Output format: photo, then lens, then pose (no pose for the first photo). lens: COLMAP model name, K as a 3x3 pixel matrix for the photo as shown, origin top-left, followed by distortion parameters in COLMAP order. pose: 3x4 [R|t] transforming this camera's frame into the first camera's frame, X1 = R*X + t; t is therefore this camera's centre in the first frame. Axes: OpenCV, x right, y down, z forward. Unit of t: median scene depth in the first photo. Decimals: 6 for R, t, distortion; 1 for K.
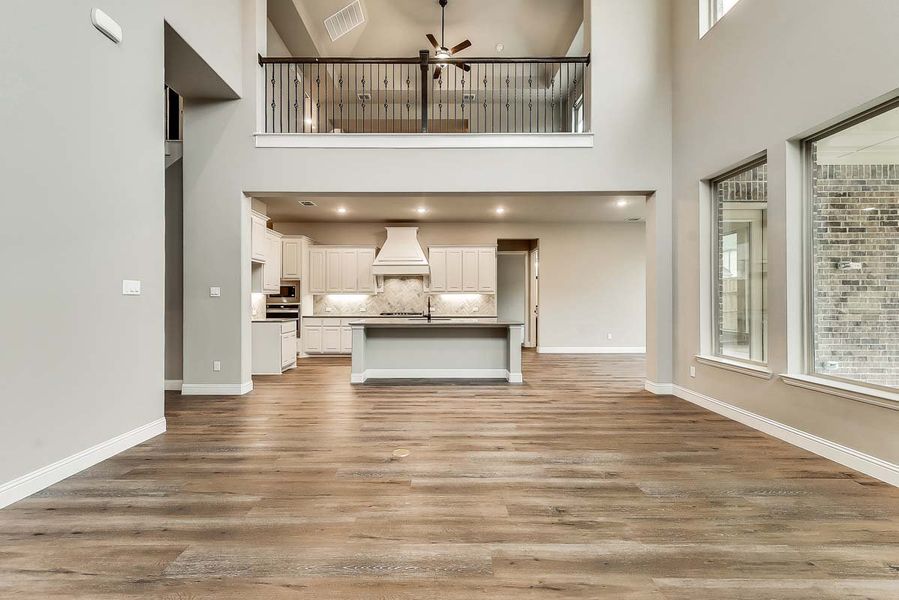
lens RADIAL K [[356.1, 0, 434.8], [0, 356.1, 297.5], [0, 0, 1]] dist [0.003902, 0.000045]
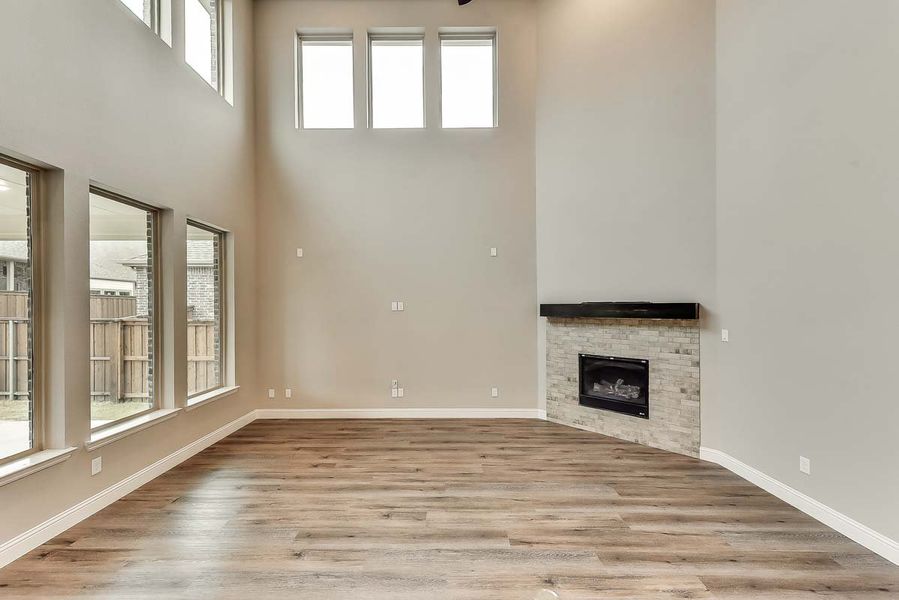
lens RADIAL K [[356.1, 0, 441.3], [0, 356.1, 313.3], [0, 0, 1]] dist [0.003902, 0.000045]
pose [[-0.999982, -0.001244, -0.005931, 0.130245], [-0.001303, 0.999949, 0.010012, -0.142421], [0.005919, 0.010020, -0.999932, 1.927682]]
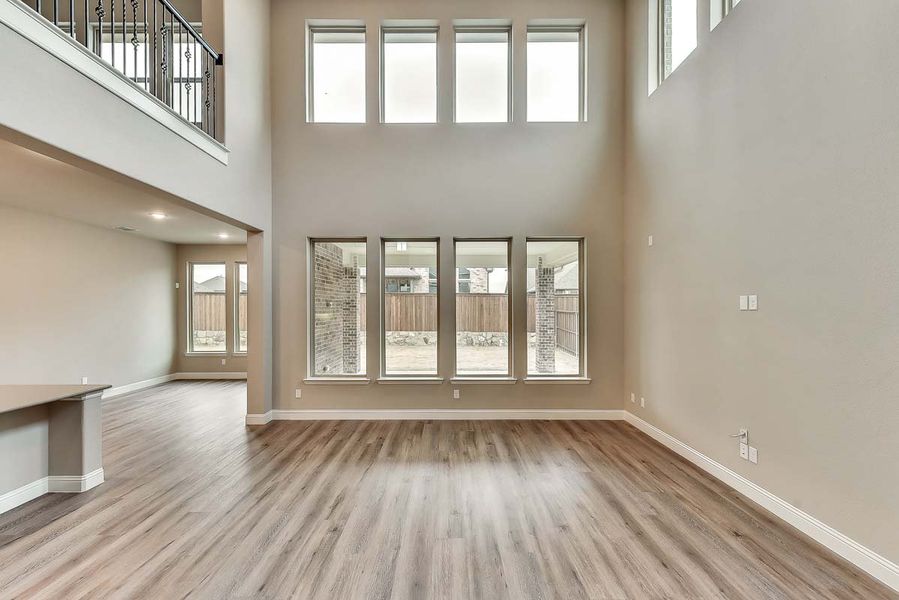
lens RADIAL K [[356.1, 0, 450.4], [0, 356.1, 307.3], [0, 0, 1]] dist [0.003902, 0.000045]
pose [[-0.012755, -0.000811, 0.999918, -0.816163], [-0.002877, 0.999996, 0.000774, -0.143338], [-0.999915, -0.002867, -0.012758, 0.860579]]
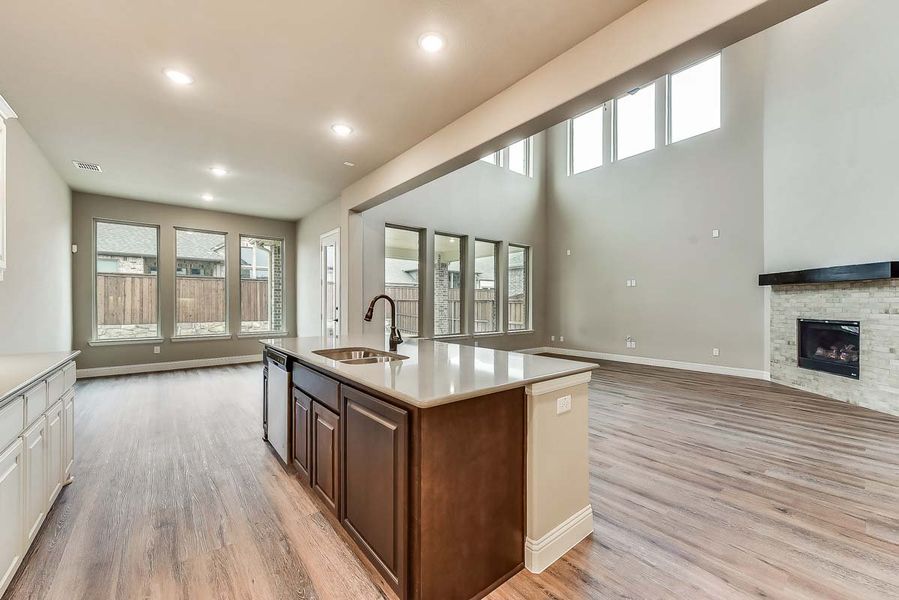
lens RADIAL K [[356.1, 0, 450.1], [0, 356.1, 301.8], [0, 0, 1]] dist [0.003902, 0.000045]
pose [[-0.644243, 0.003644, 0.764812, -0.902718], [-0.003862, 0.999960, -0.008018, 0.020131], [-0.764811, -0.008120, -0.644203, 2.858931]]
